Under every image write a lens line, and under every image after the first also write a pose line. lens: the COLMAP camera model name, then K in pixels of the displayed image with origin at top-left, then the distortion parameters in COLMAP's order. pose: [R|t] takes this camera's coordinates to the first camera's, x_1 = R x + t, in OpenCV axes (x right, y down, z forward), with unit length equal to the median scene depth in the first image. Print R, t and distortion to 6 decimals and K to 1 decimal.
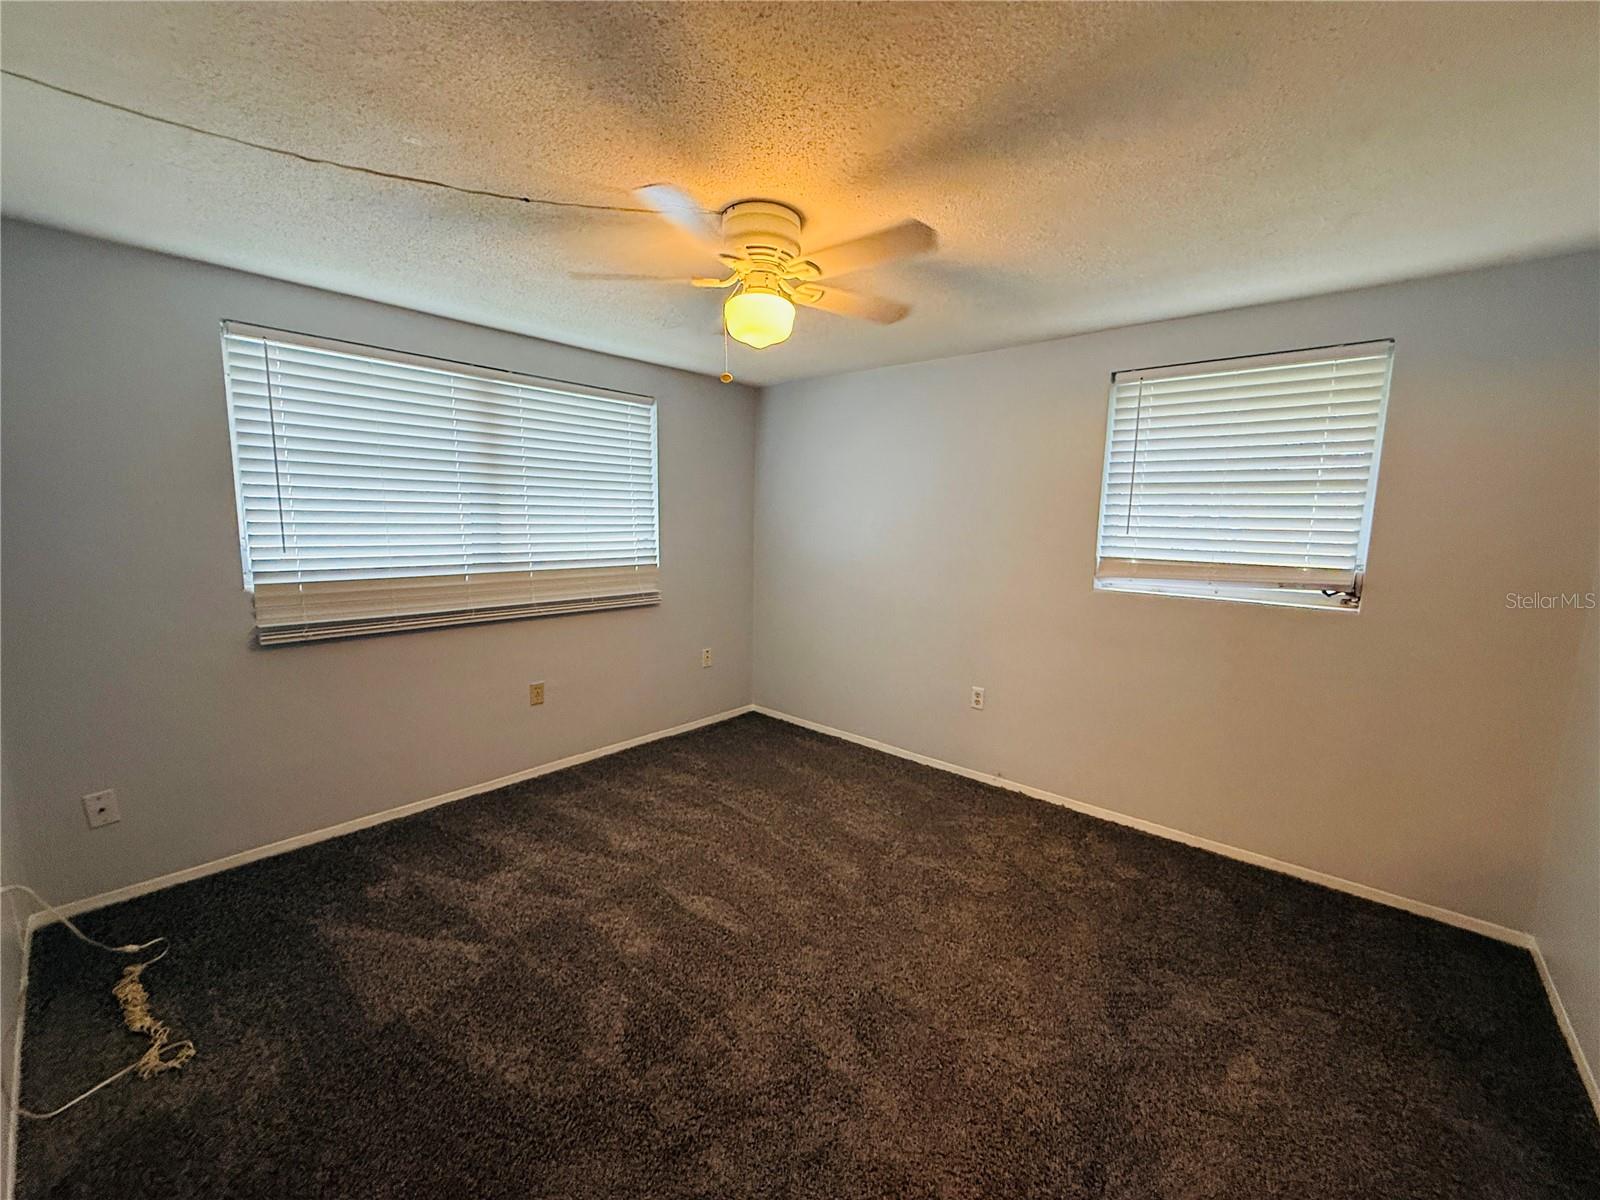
lens RADIAL K [[639.4, 0, 800.9], [0, 639.4, 604.9], [0, 0, 1]] dist [-0.001661, 0.000223]
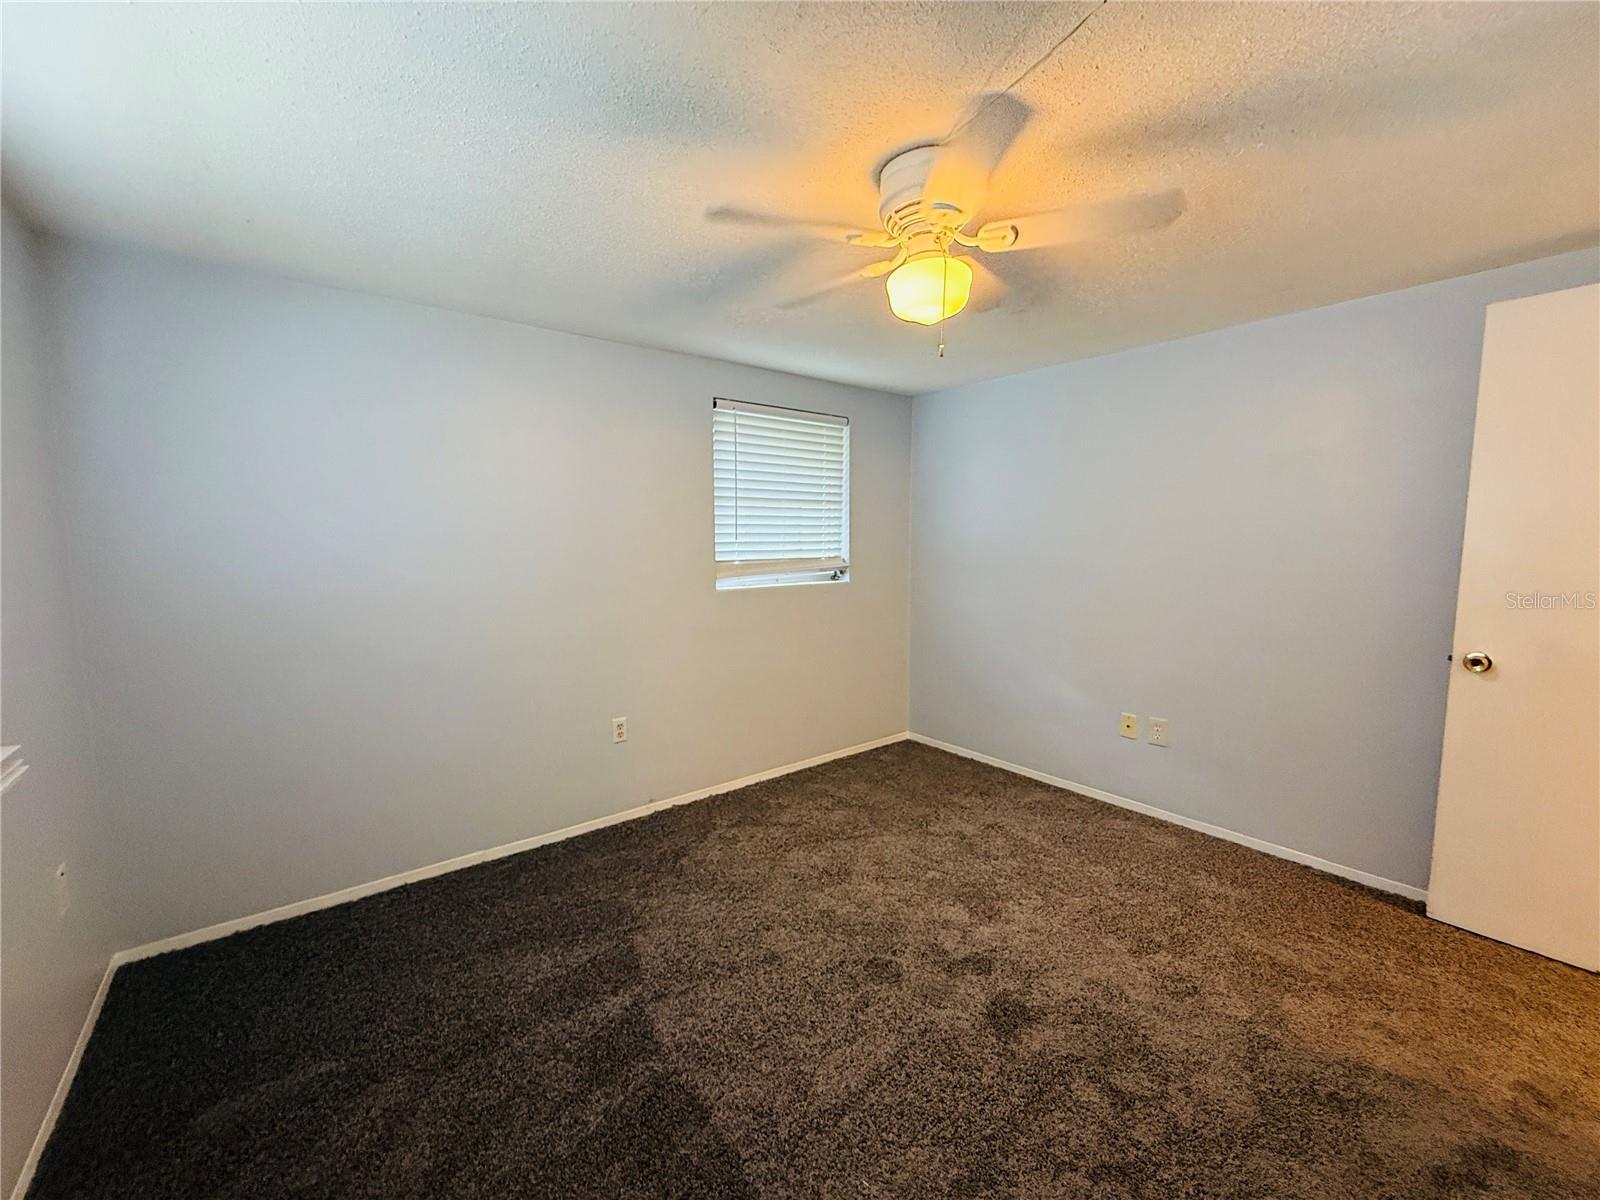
lens RADIAL K [[639.4, 0, 796.7], [0, 639.4, 607.0], [0, 0, 1]] dist [-0.001661, 0.000223]
pose [[0.178023, -0.128722, 0.975571, -0.627346], [0.141381, 0.984467, 0.104096, -0.095936], [-0.973817, 0.119395, 0.193456, 0.683137]]
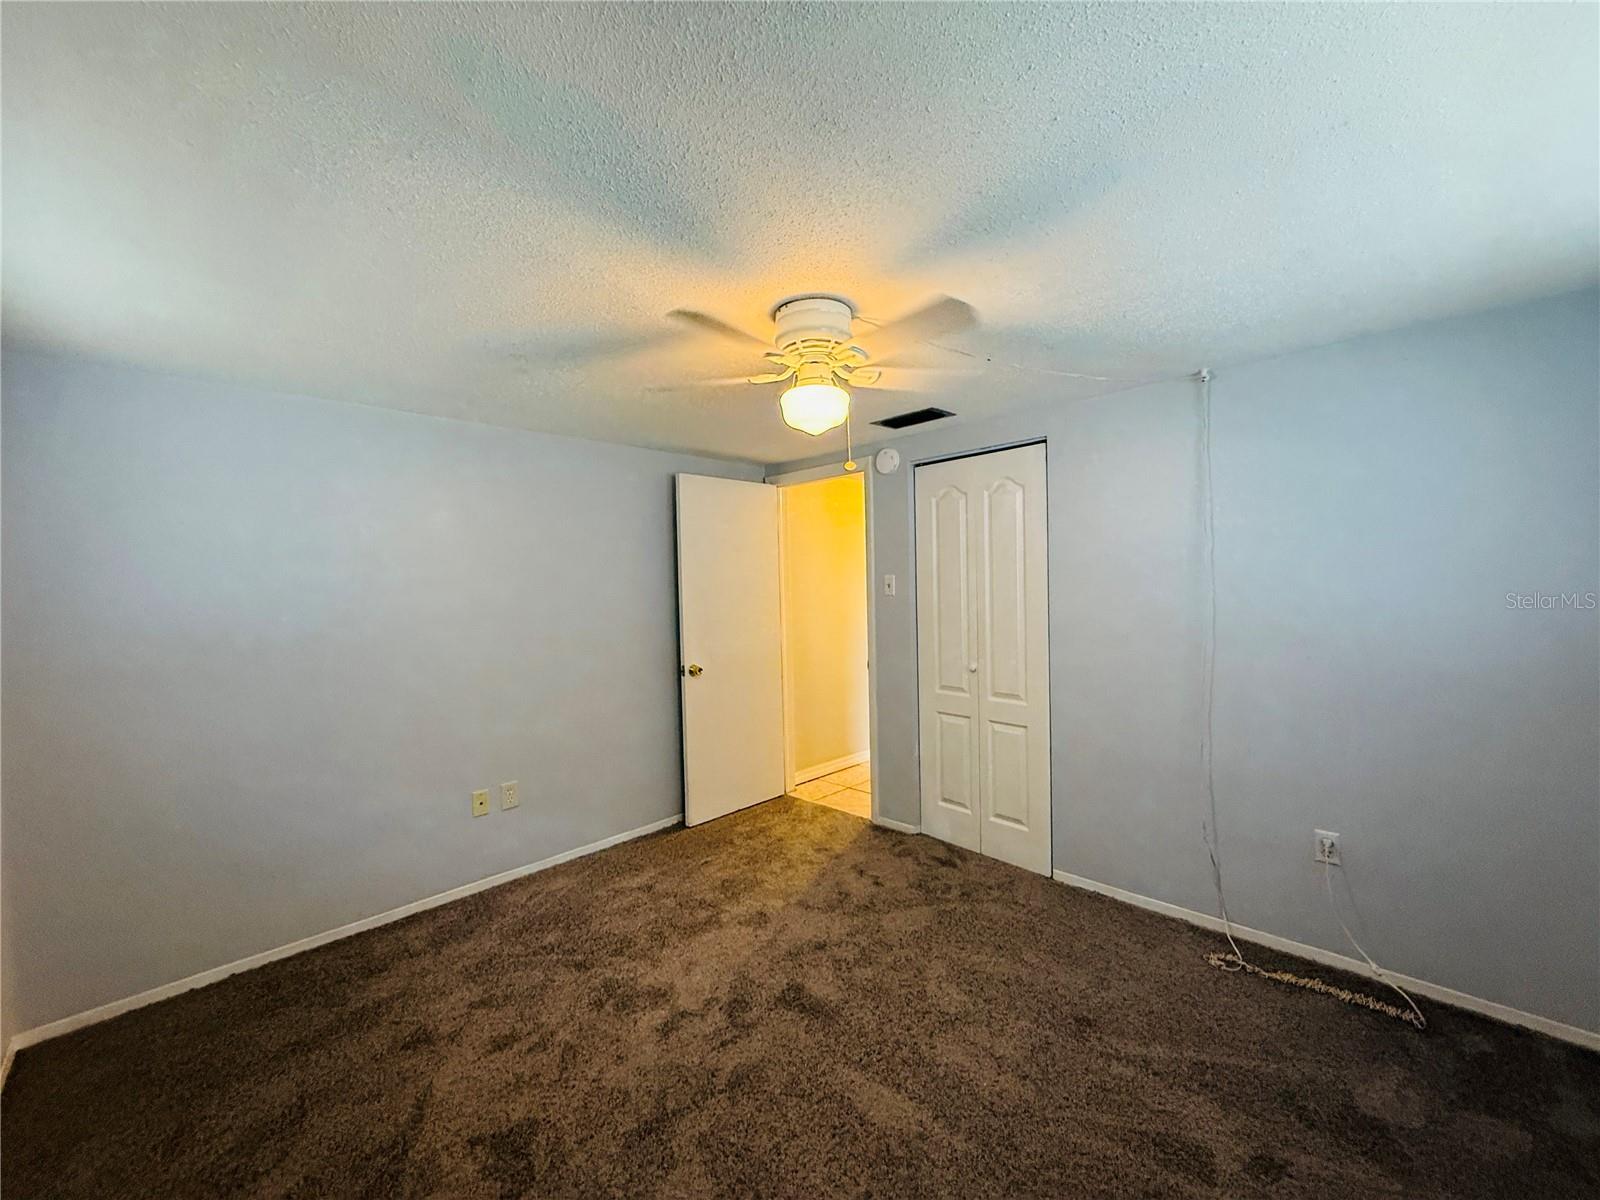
lens RADIAL K [[639.4, 0, 795.6], [0, 639.4, 598.1], [0, 0, 1]] dist [-0.001661, 0.000223]
pose [[-0.998146, 0.001161, 0.060847, -0.058186], [0.011152, 0.986377, 0.164122, -0.208991], [-0.059827, 0.164496, -0.984562, 1.341718]]
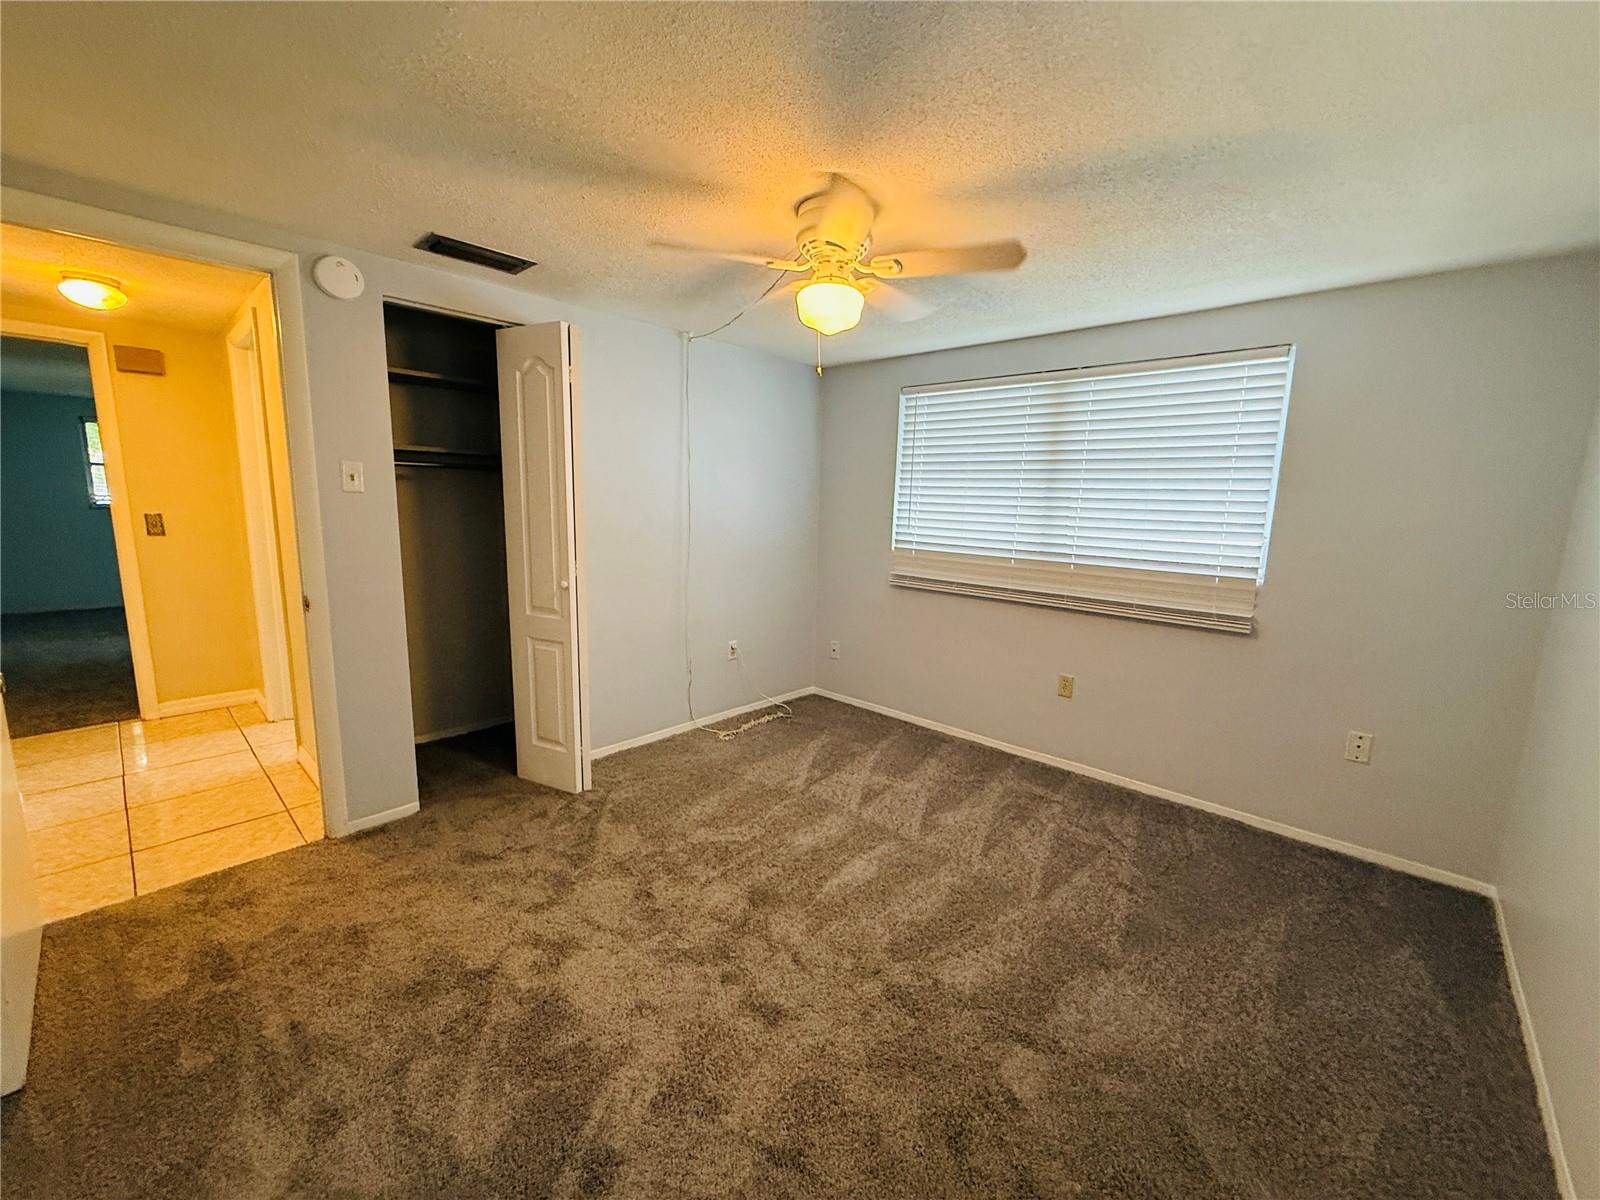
lens RADIAL K [[639.4, 0, 795.9], [0, 639.4, 612.2], [0, 0, 1]] dist [-0.001661, 0.000223]
pose [[-0.030721, 0.159451, -0.986728, 0.676905], [-0.166119, 0.972650, 0.162348, -0.079075], [0.985627, 0.168901, -0.003393, 0.666870]]
